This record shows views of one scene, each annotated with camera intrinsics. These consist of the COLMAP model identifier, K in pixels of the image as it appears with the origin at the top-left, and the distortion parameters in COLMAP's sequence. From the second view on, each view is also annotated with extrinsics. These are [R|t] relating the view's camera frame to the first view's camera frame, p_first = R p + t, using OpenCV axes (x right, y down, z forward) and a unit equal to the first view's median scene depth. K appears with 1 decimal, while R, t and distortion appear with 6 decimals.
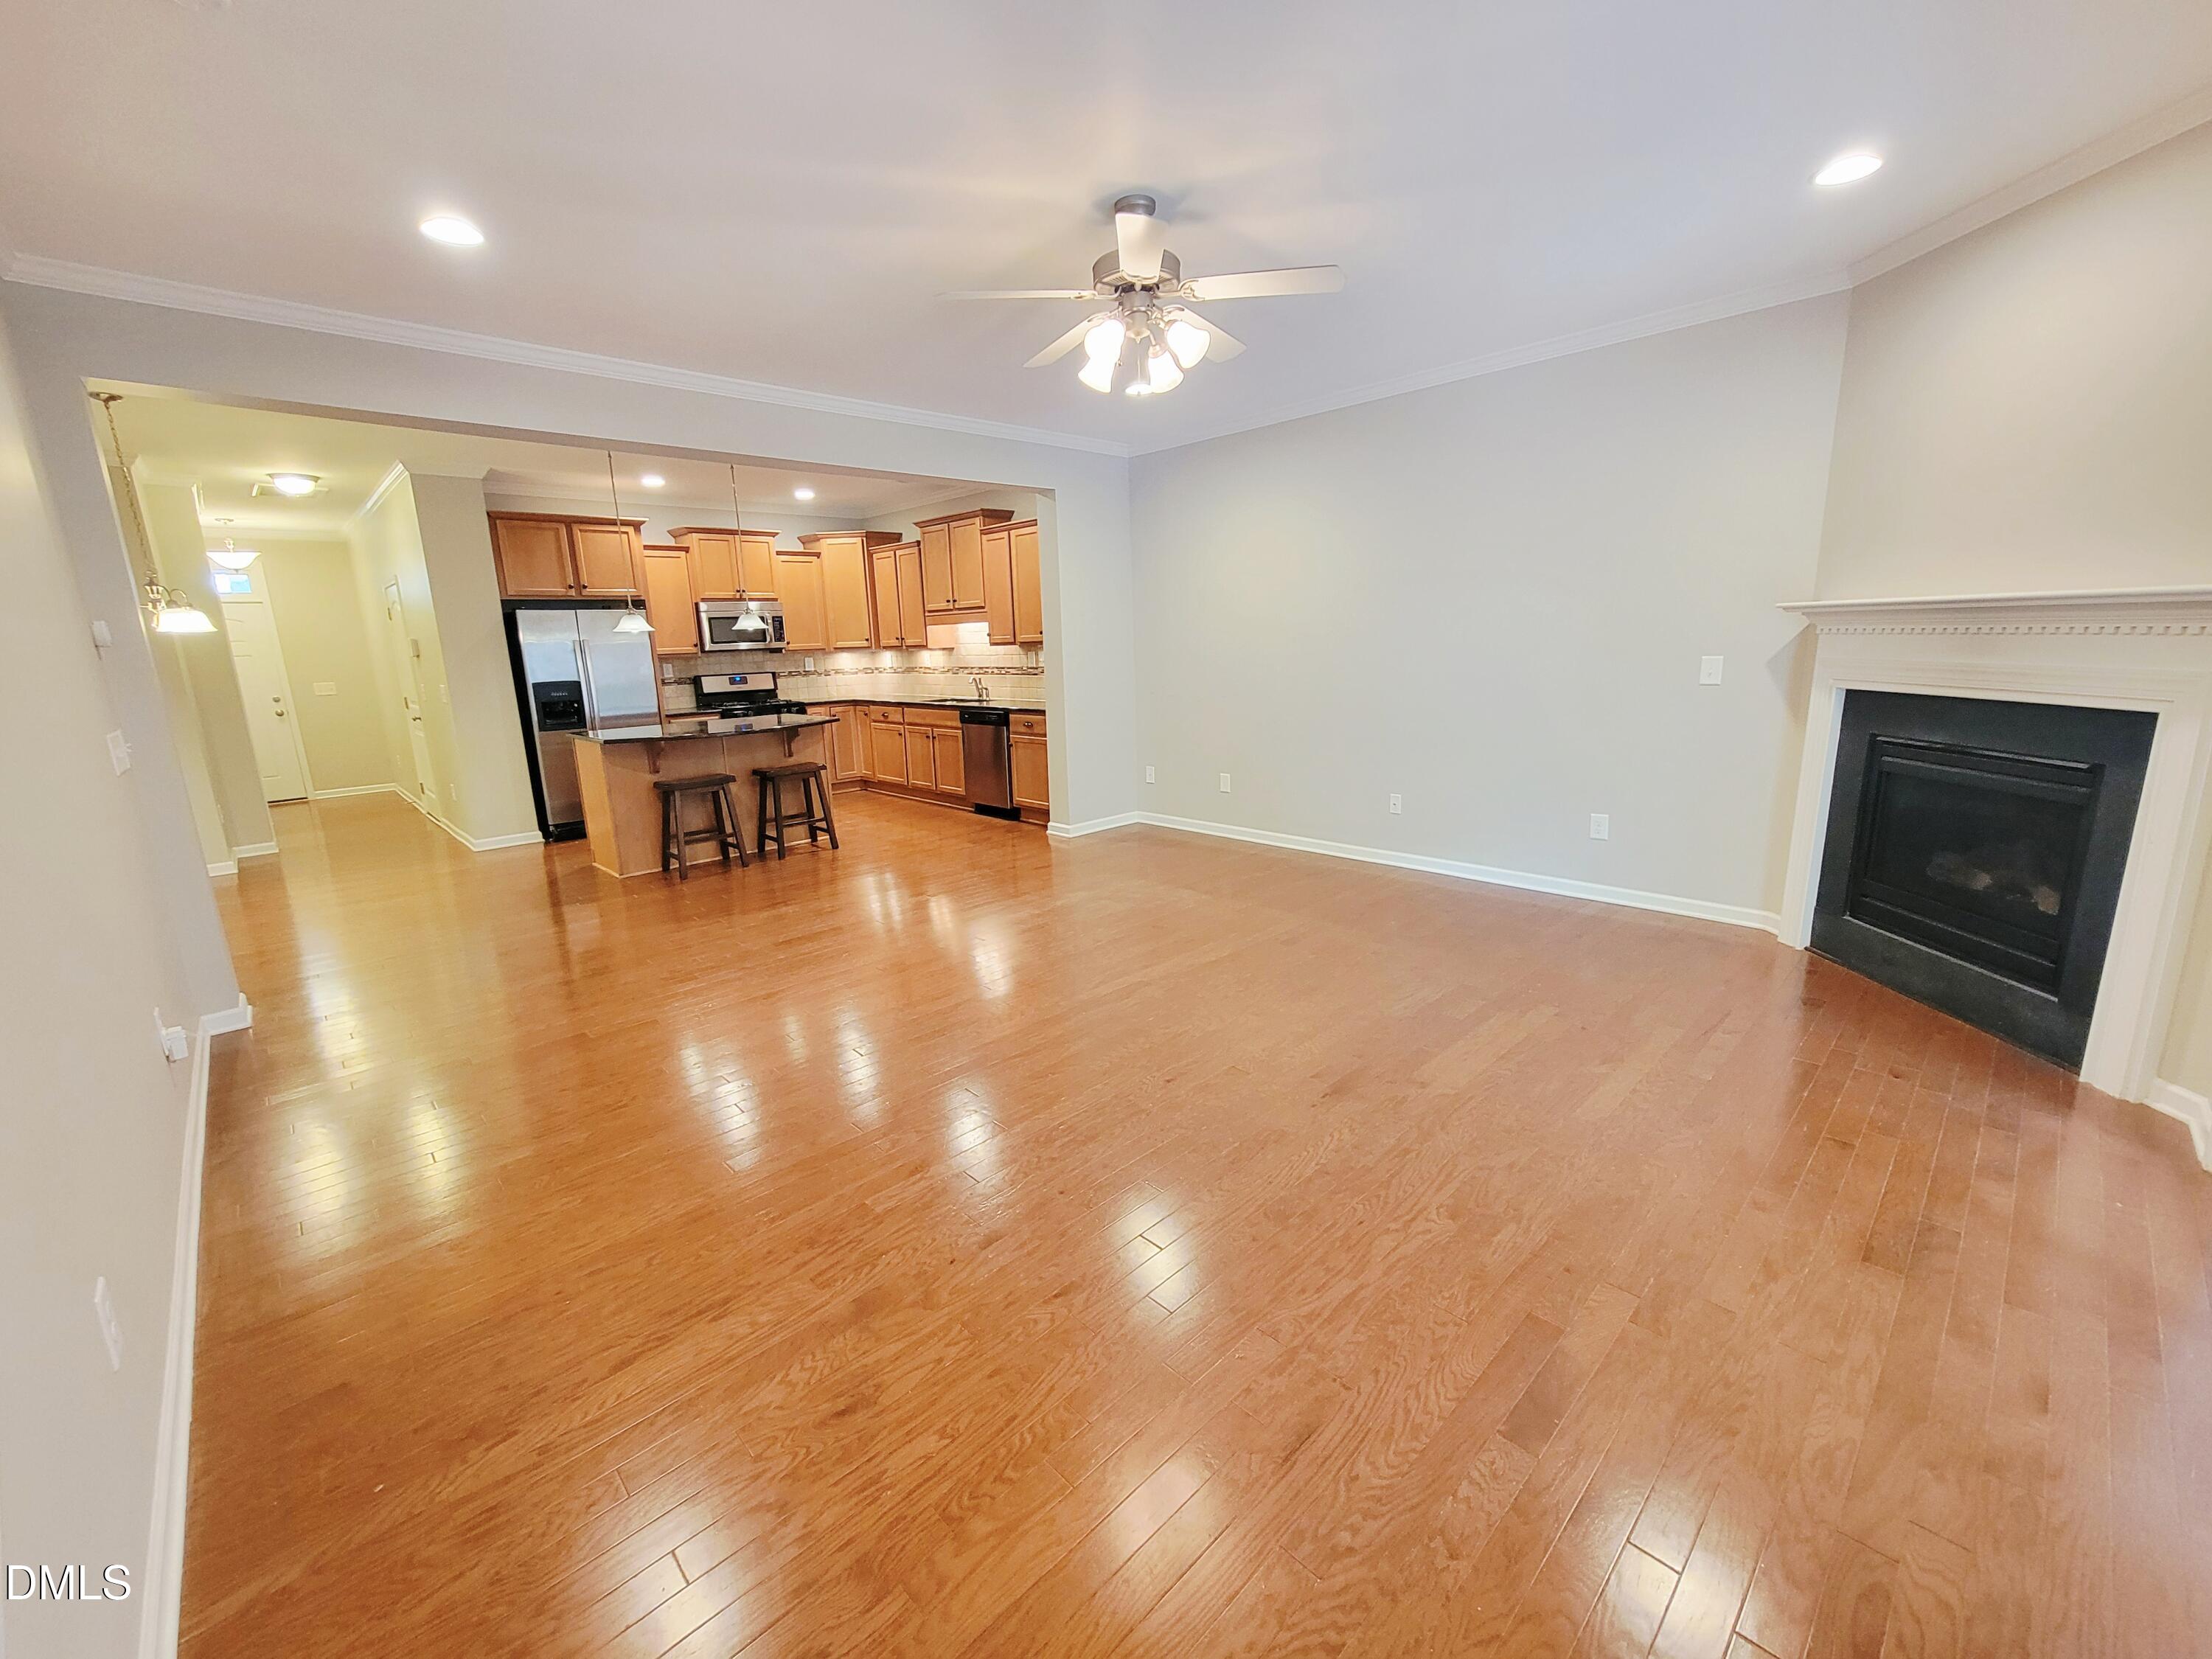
lens RADIAL K [[906.2, 0, 1093.6], [0, 906.2, 840.0], [0, 0, 1]] dist [0.002813, 0.000286]
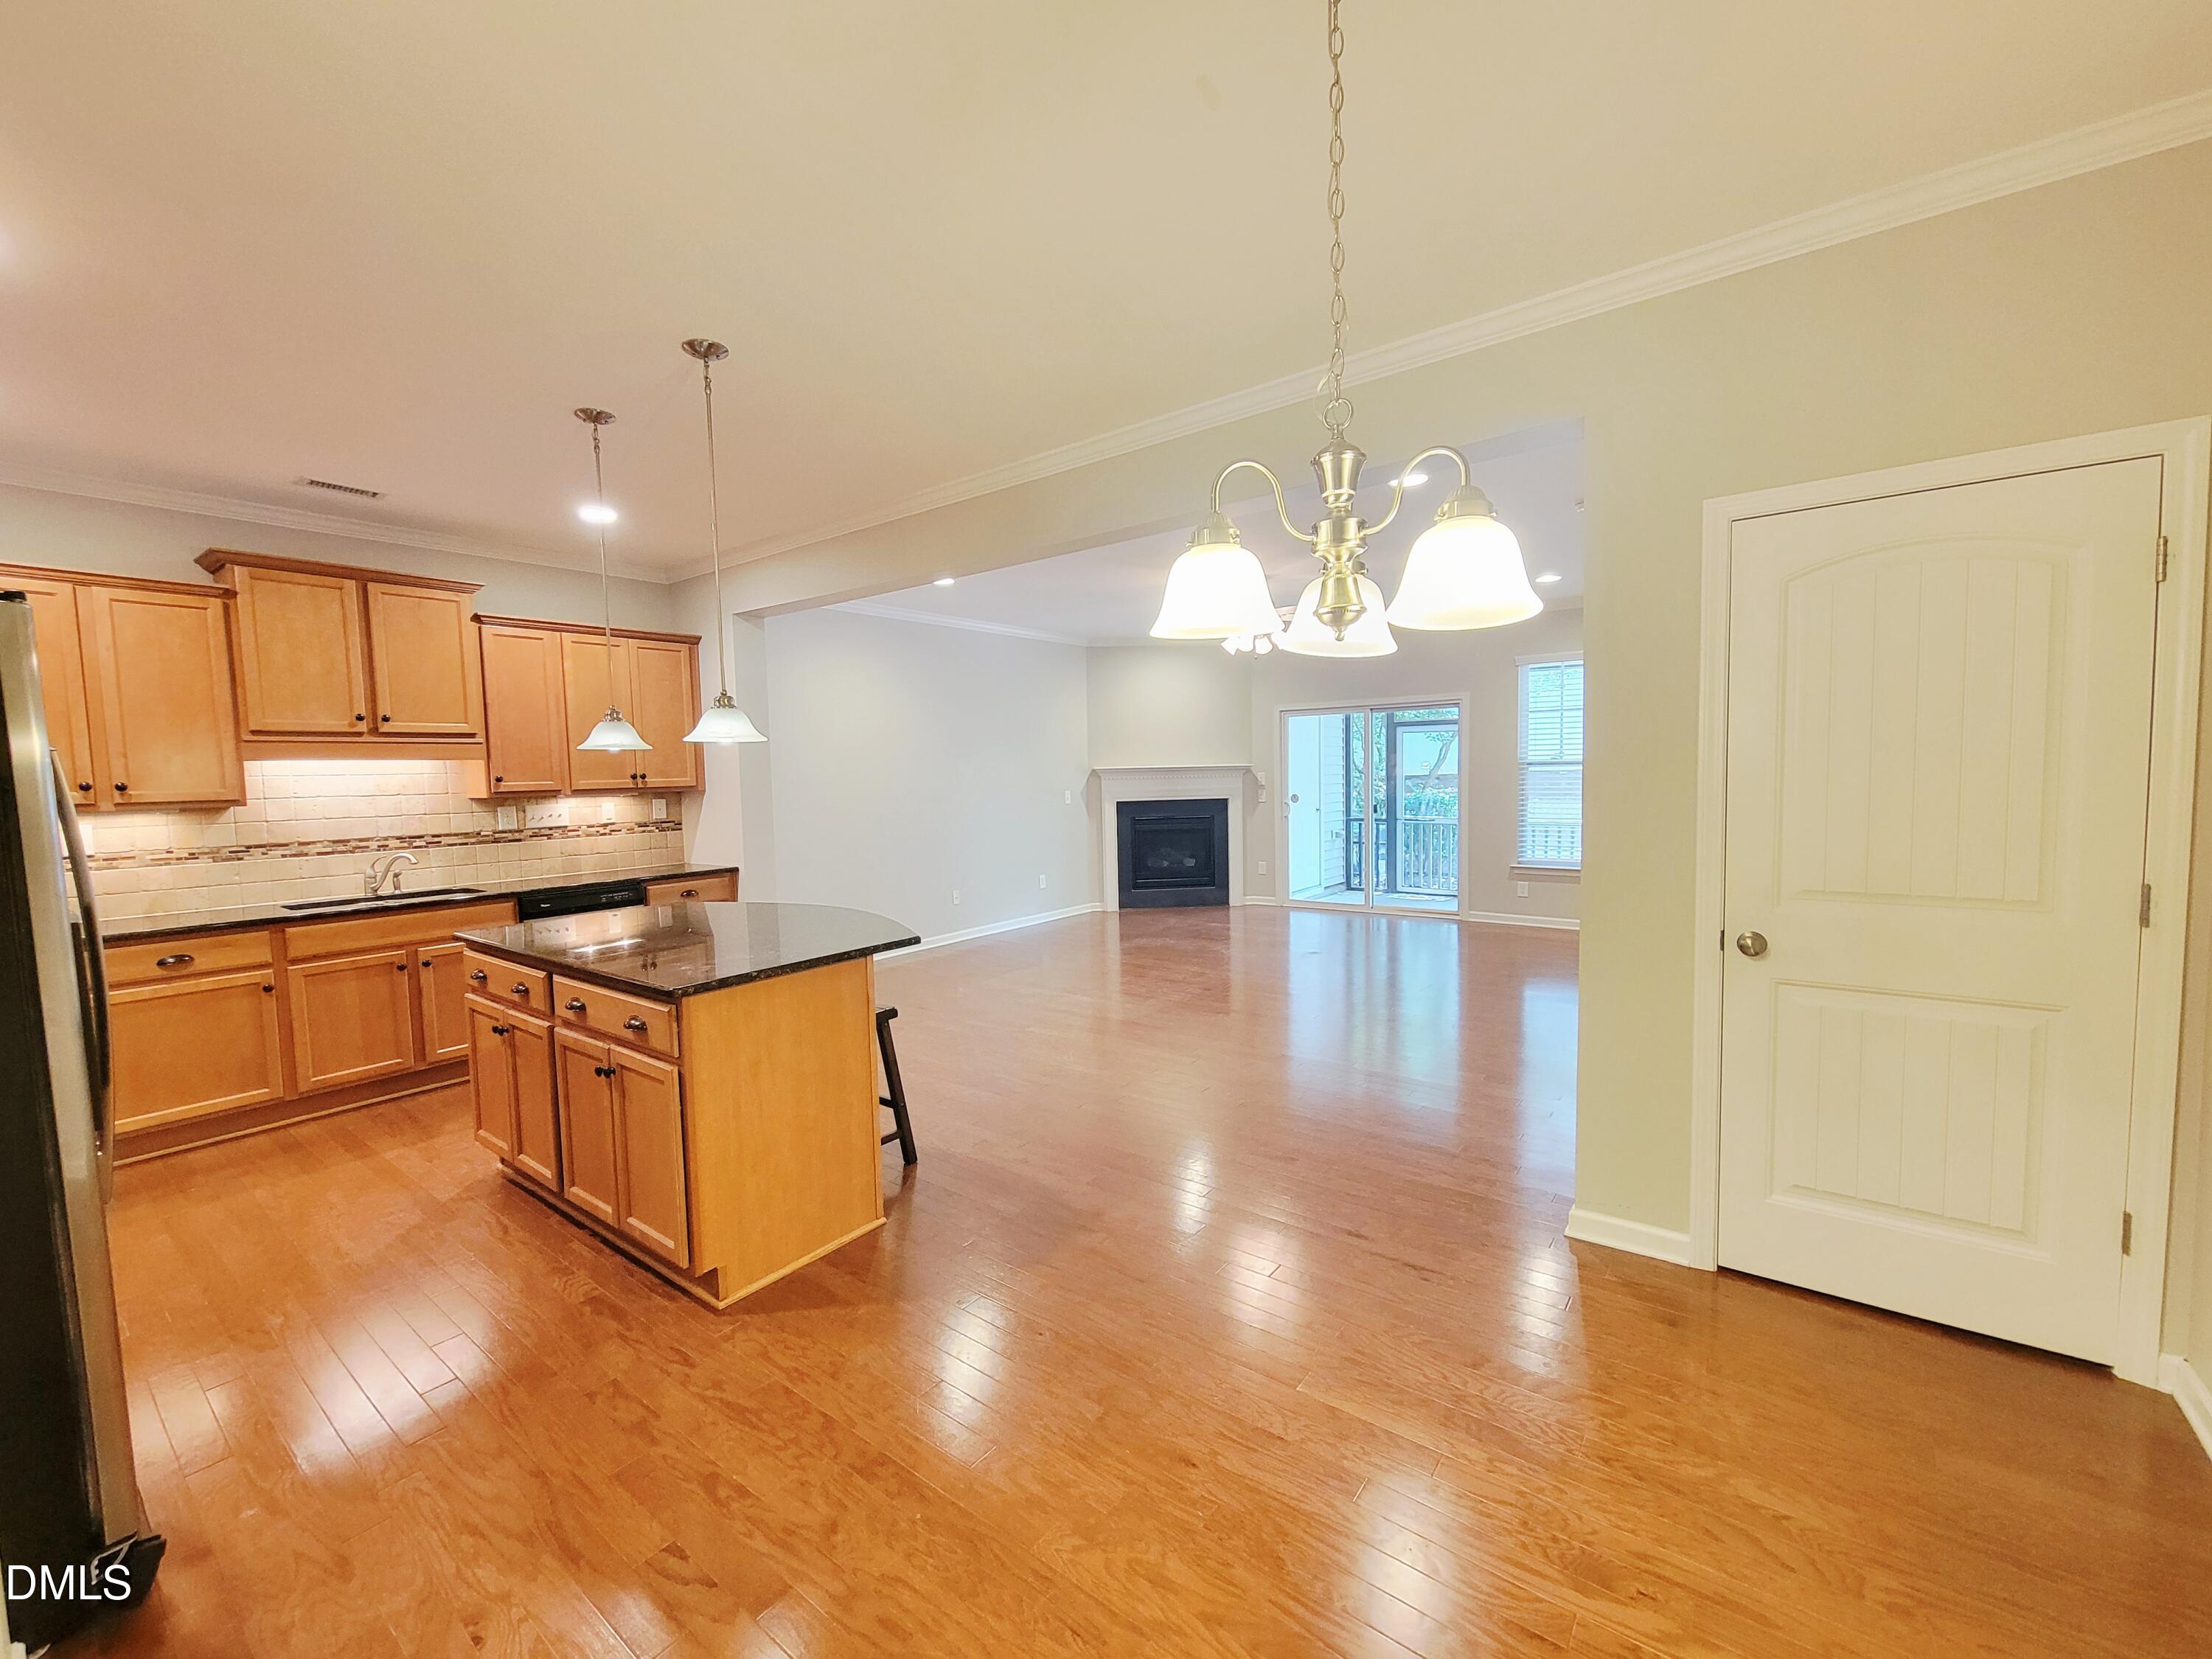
lens RADIAL K [[906.2, 0, 1108.4], [0, 906.2, 833.5], [0, 0, 1]] dist [0.002813, 0.000286]
pose [[-0.155691, -0.033040, 0.987253, -1.043359], [0.246078, 0.966635, 0.071157, -0.173040], [-0.956664, 0.254020, -0.142366, 0.916187]]
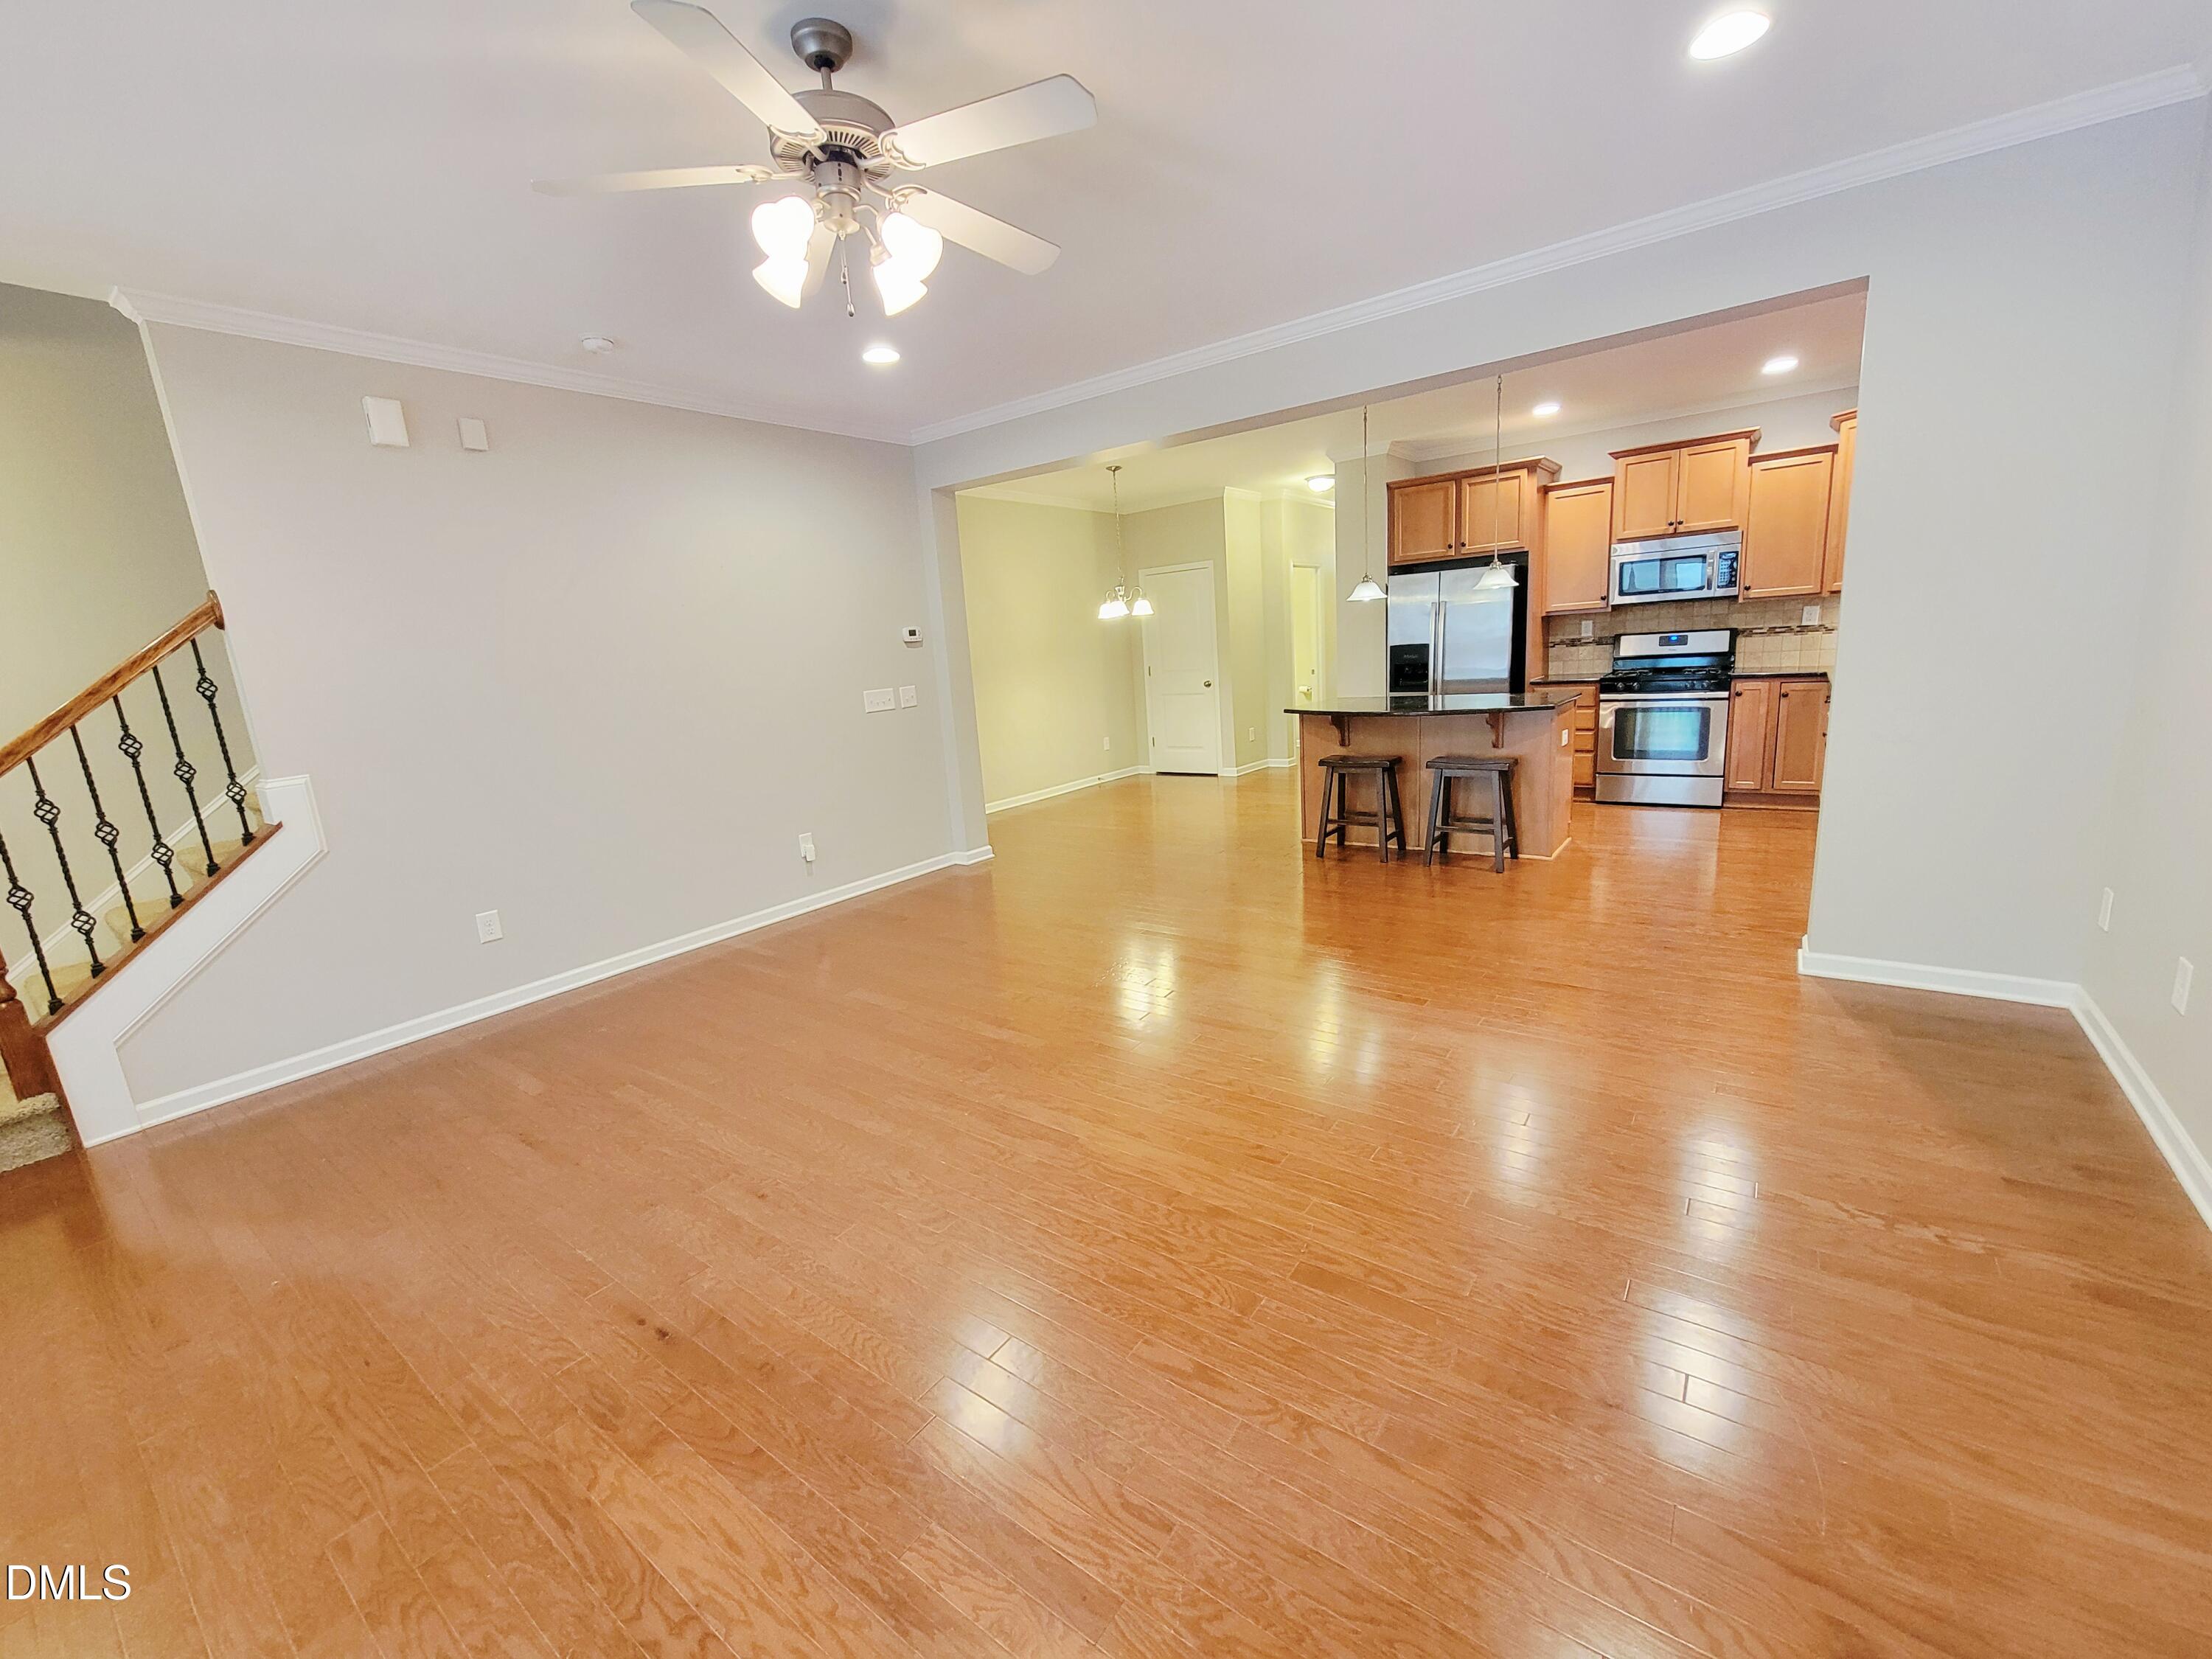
lens RADIAL K [[906.2, 0, 1097.9], [0, 906.2, 835.6], [0, 0, 1]] dist [0.002813, 0.000286]
pose [[0.164037, 0.228634, -0.959593, 0.371109], [-0.153544, 0.966831, 0.204112, -0.118326], [0.974431, 0.113857, 0.193702, 0.474846]]
